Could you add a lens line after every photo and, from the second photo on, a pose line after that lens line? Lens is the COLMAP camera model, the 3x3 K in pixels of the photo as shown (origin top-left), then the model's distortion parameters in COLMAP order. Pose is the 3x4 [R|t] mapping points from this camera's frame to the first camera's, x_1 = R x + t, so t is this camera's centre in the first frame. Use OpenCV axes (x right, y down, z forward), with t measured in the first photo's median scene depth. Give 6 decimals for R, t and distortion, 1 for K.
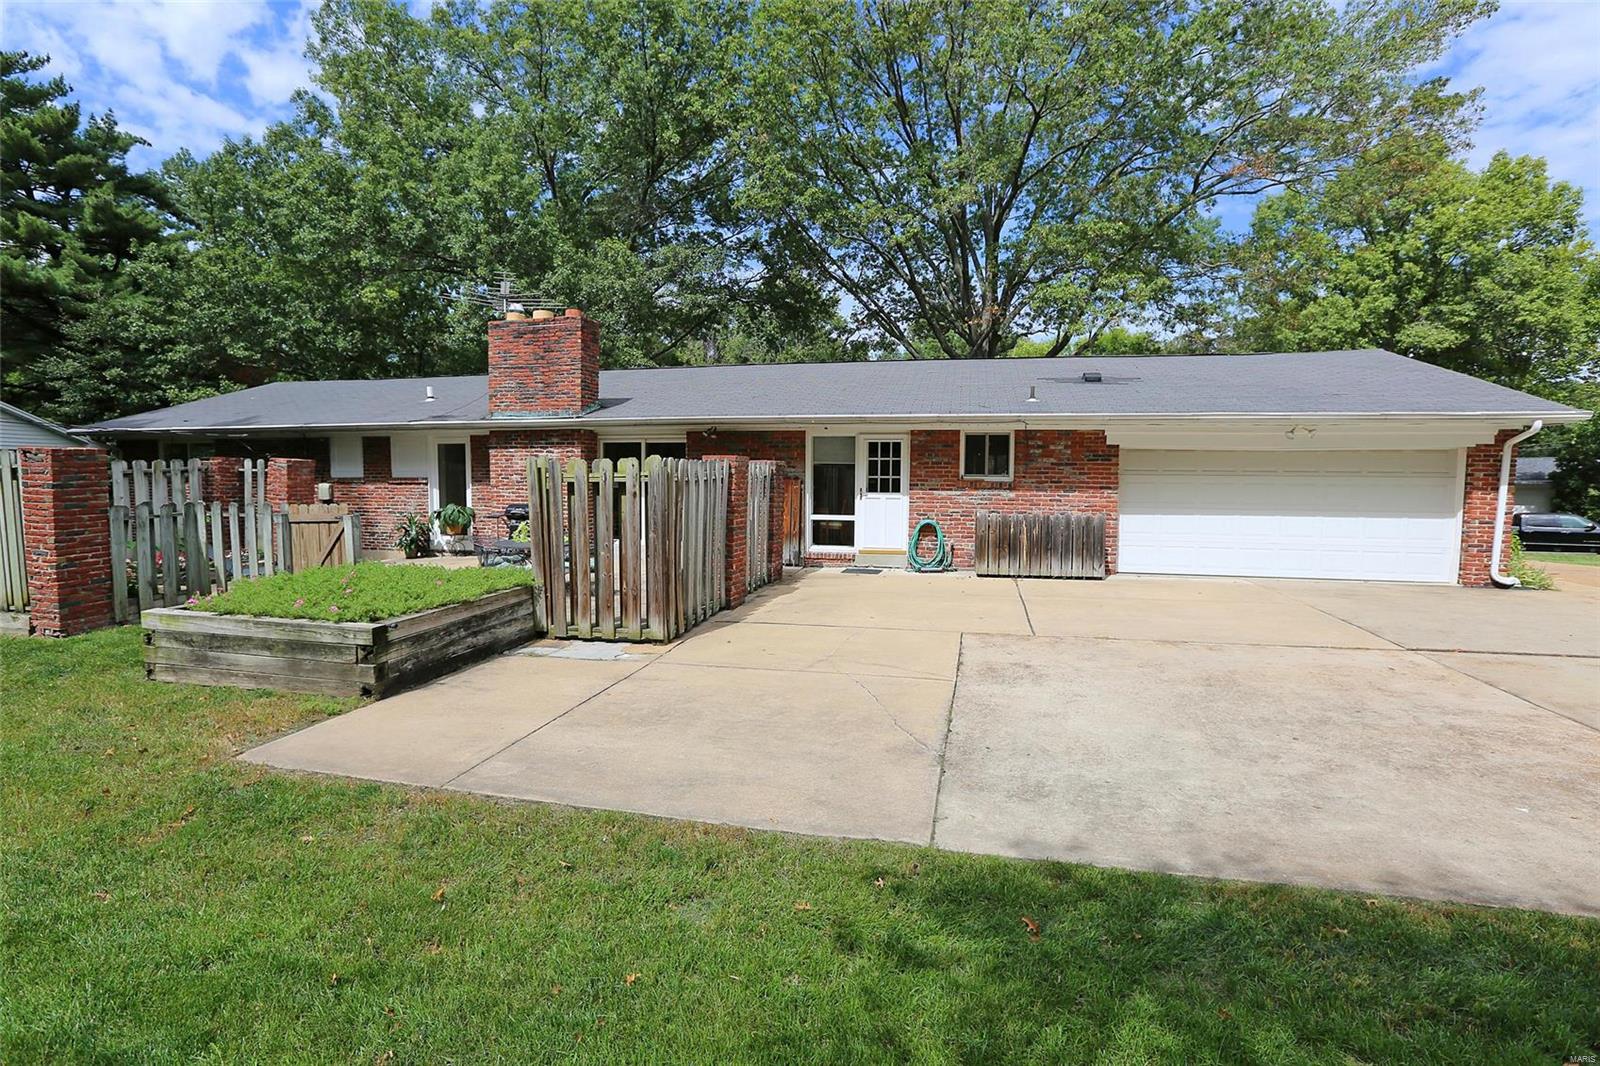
lens RADIAL K [[735.9, 0, 800.0], [0, 735.9, 533.0], [0, 0, 1]] dist [-0.048793, 0.016721]
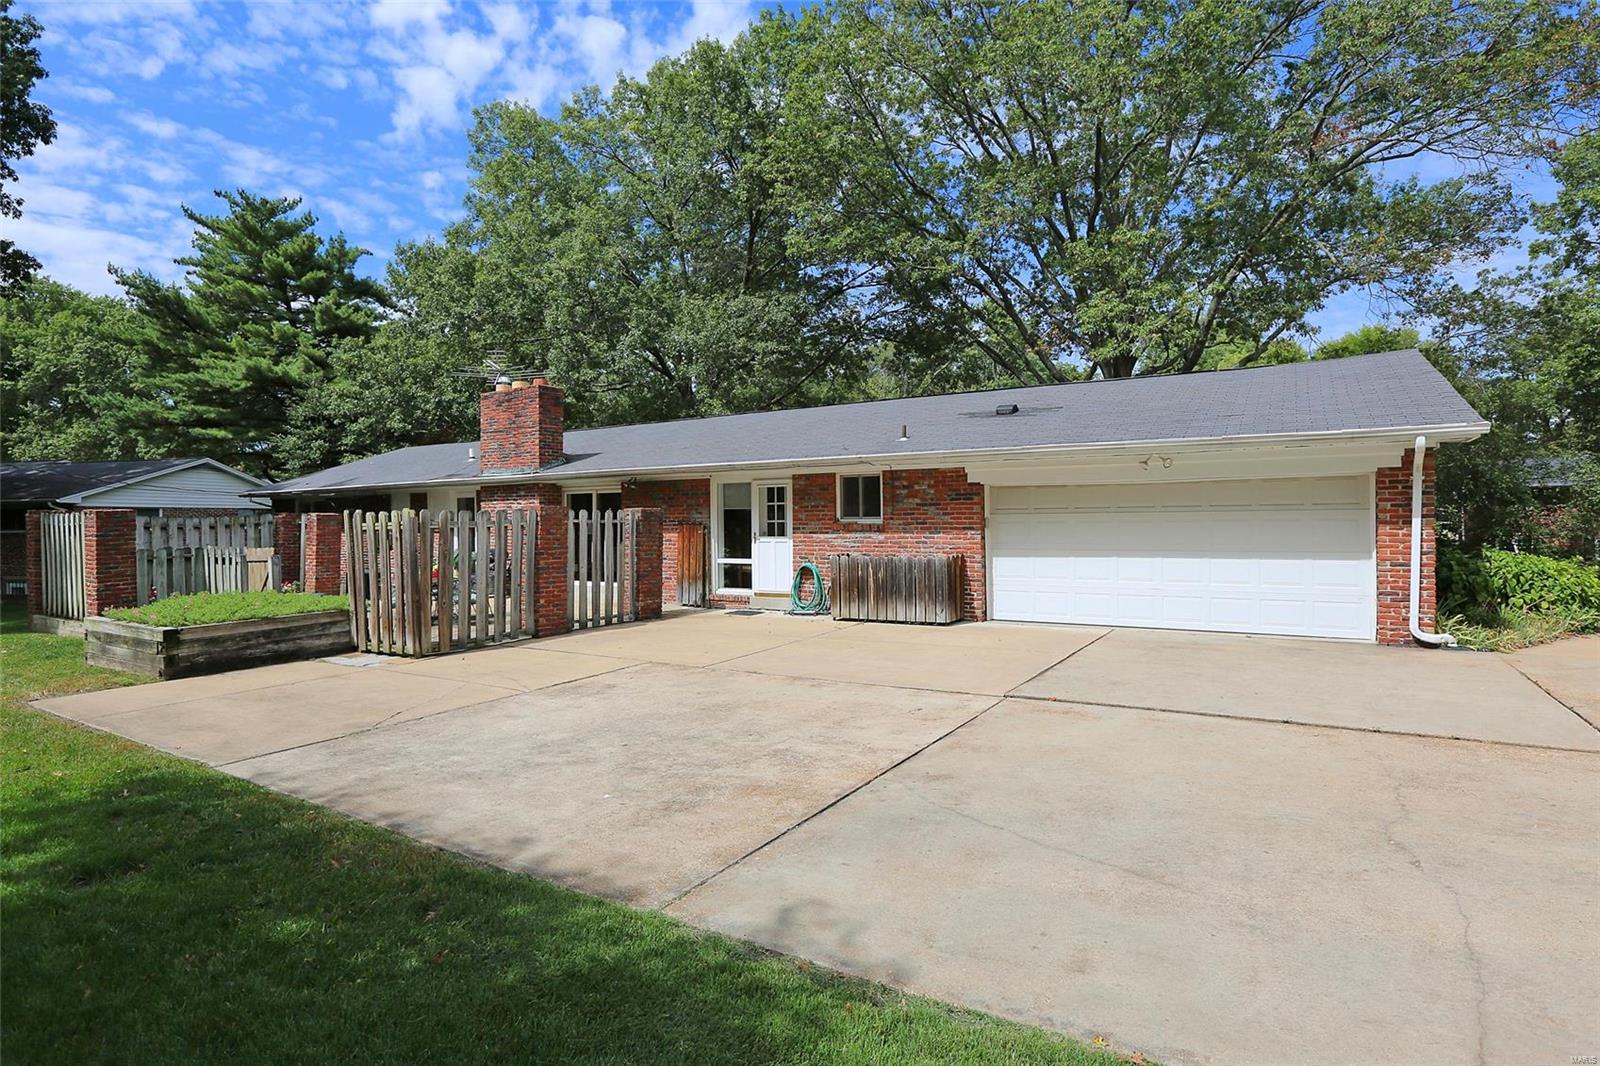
lens RADIAL K [[816.4, 0, 800.0], [0, 816.4, 533.0], [0, 0, 1]] dist [-0.053981, 0.037391]
pose [[0.945734, -0.010734, -0.324764, 0.545823], [-0.009751, 0.998067, -0.061384, 0.010181], [0.324795, 0.061220, 0.943801, -0.059448]]
